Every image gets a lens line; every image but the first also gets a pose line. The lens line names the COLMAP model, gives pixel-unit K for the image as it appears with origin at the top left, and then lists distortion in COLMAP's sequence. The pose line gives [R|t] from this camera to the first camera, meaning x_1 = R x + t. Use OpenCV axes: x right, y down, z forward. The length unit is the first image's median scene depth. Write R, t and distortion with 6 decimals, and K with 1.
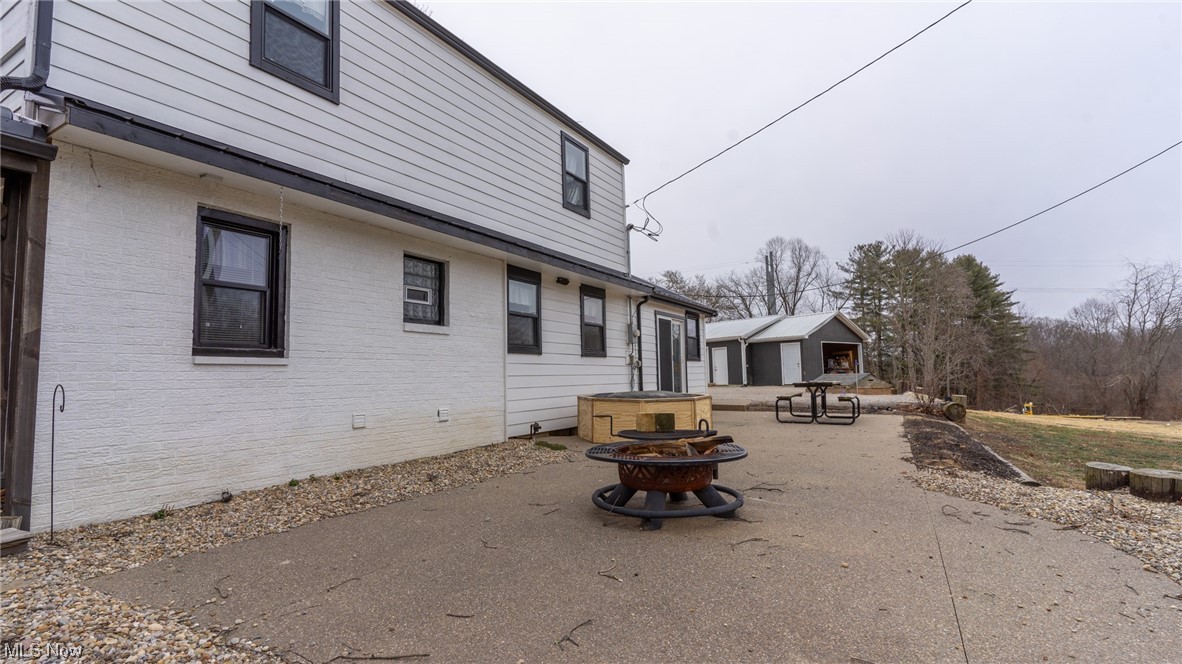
lens RADIAL K [[559.7, 0, 588.2], [0, 559.7, 332.9], [0, 0, 1]] dist [-0.002425, -0.000407]
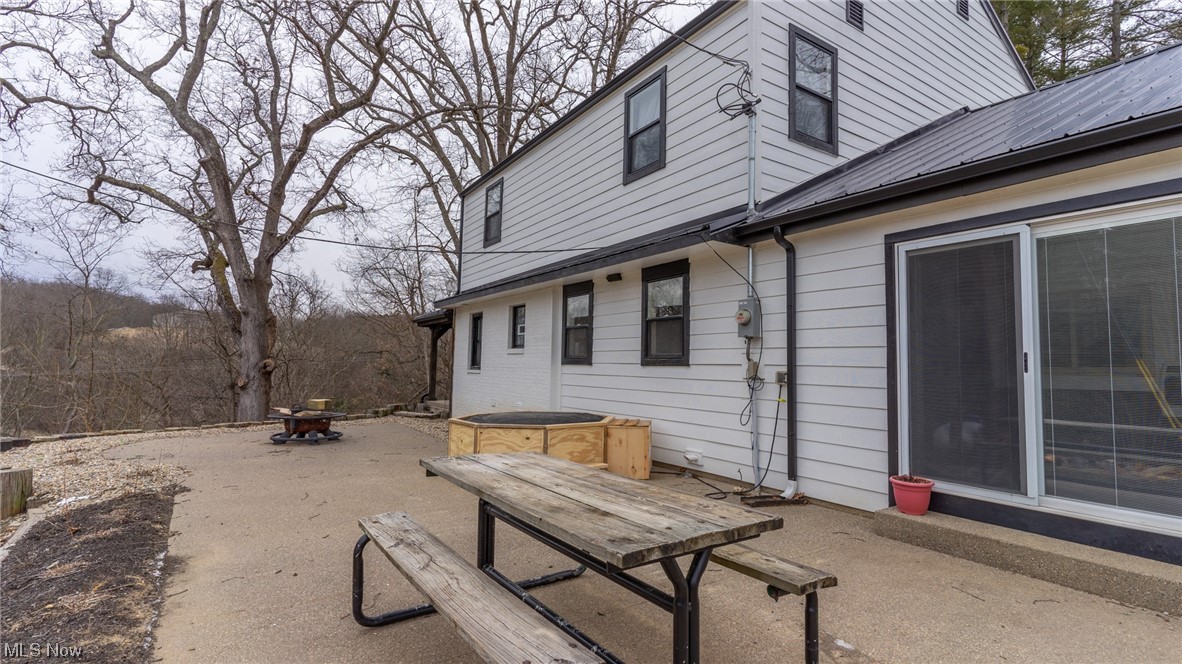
lens RADIAL K [[559.7, 0, 590.9], [0, 559.7, 332.3], [0, 0, 1]] dist [-0.002425, -0.000407]
pose [[-0.454586, -0.039298, -0.889835, 0.719805], [0.066289, 0.994763, -0.077796, 0.053417], [0.888233, -0.094351, -0.449601, 1.332321]]
